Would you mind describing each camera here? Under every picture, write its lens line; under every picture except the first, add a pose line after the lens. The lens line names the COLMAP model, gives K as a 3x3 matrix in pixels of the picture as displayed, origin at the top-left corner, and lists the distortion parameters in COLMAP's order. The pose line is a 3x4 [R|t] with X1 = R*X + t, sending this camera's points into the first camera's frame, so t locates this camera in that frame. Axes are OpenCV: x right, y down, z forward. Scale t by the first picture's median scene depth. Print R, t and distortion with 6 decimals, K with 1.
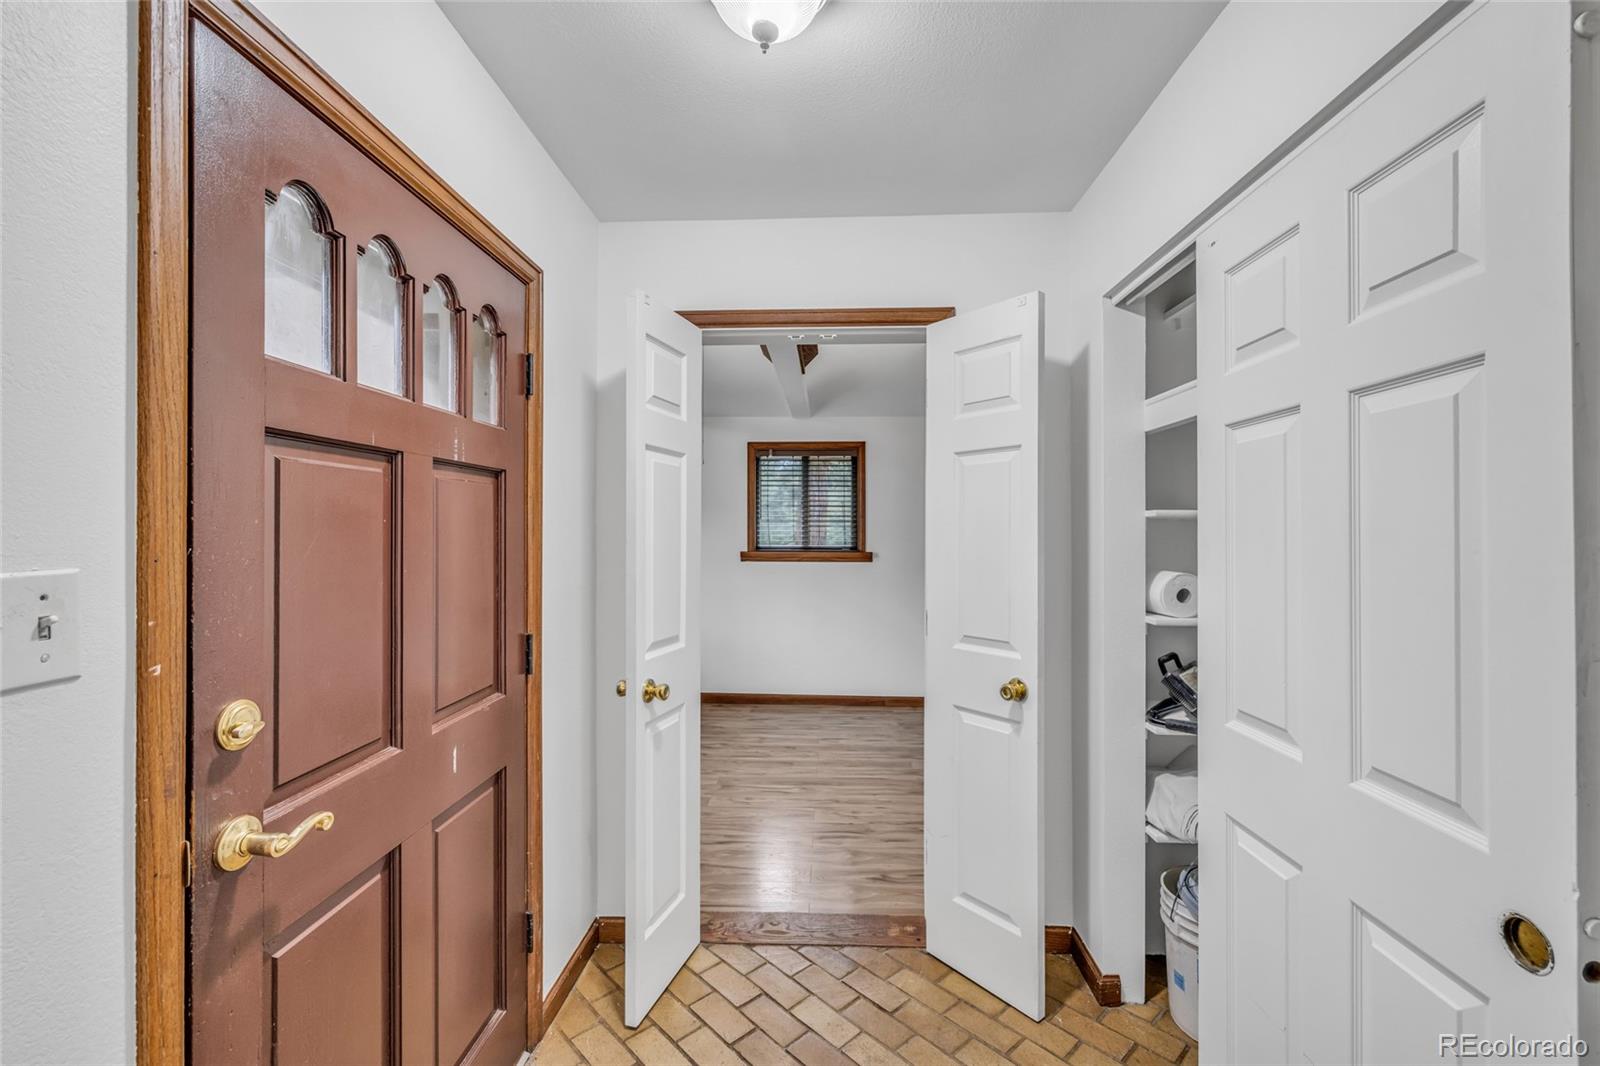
lens RADIAL K [[670.8, 0, 791.4], [0, 670.8, 533.7], [0, 0, 1]] dist [-0.000199, -0.000284]
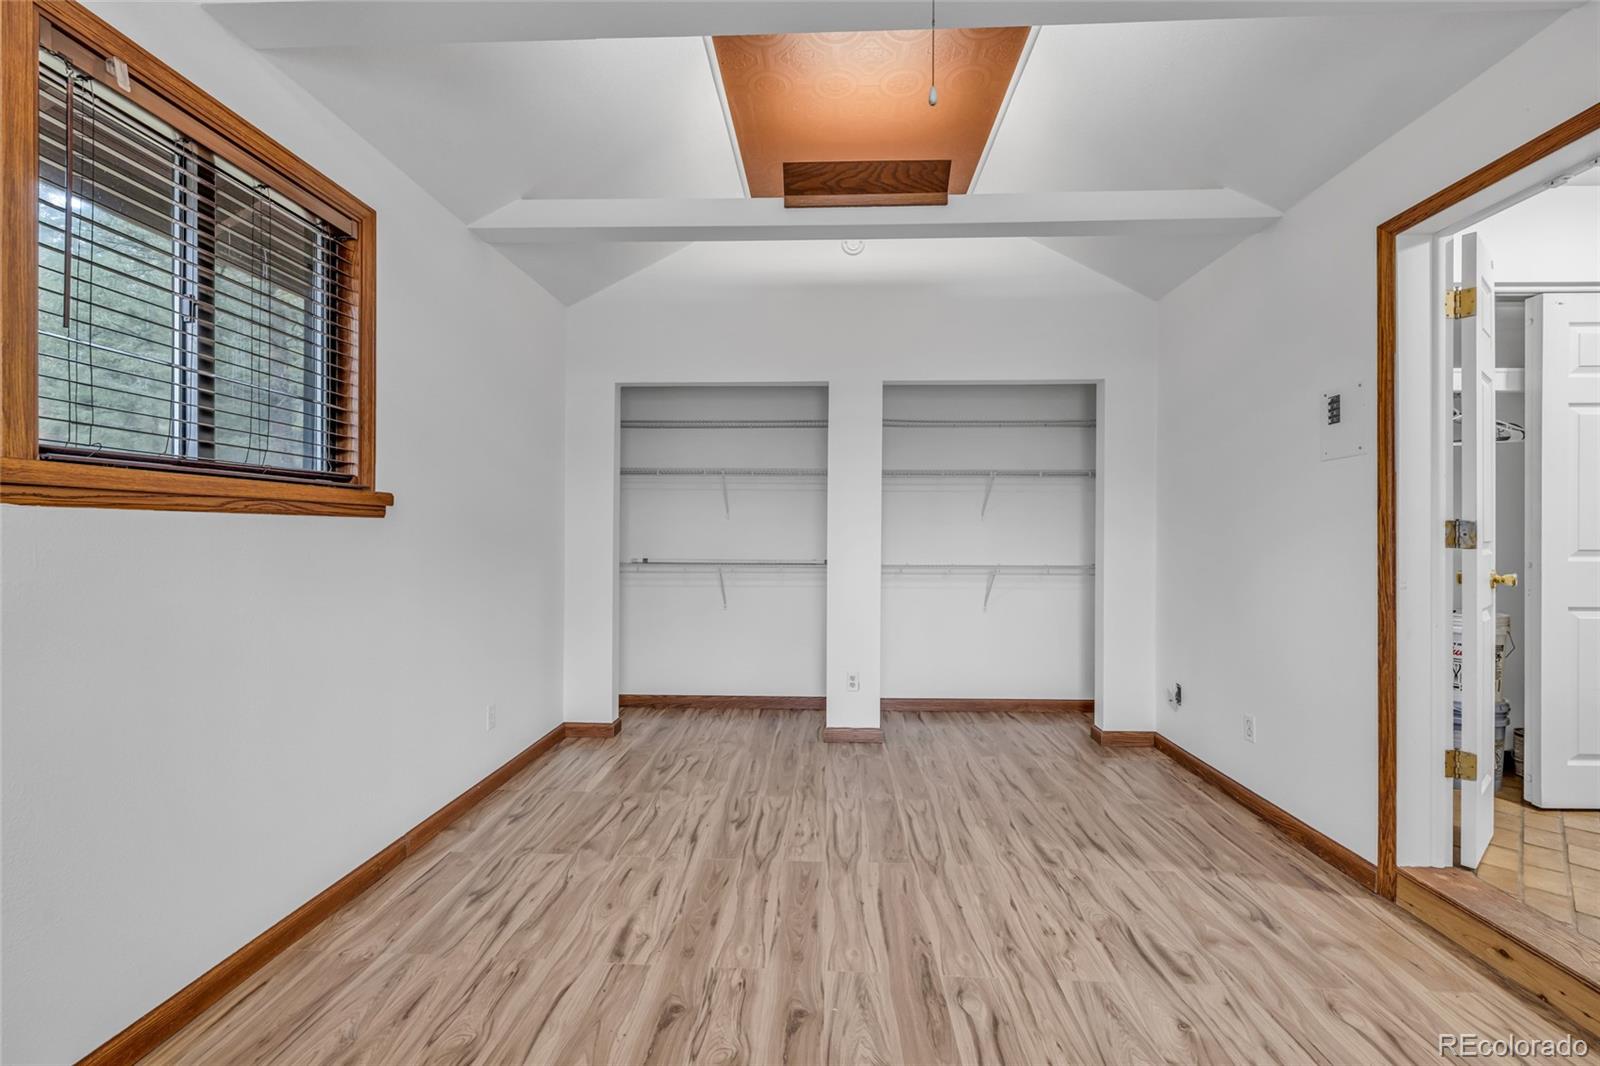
lens RADIAL K [[670.8, 0, 806.9], [0, 670.8, 530.1], [0, 0, 1]] dist [-0.000199, -0.000284]
pose [[-0.020820, 0.000703, 0.999783, -0.354850], [-0.005201, 0.999986, -0.000812, 0.062140], [-0.999770, -0.005217, -0.020816, 0.934329]]
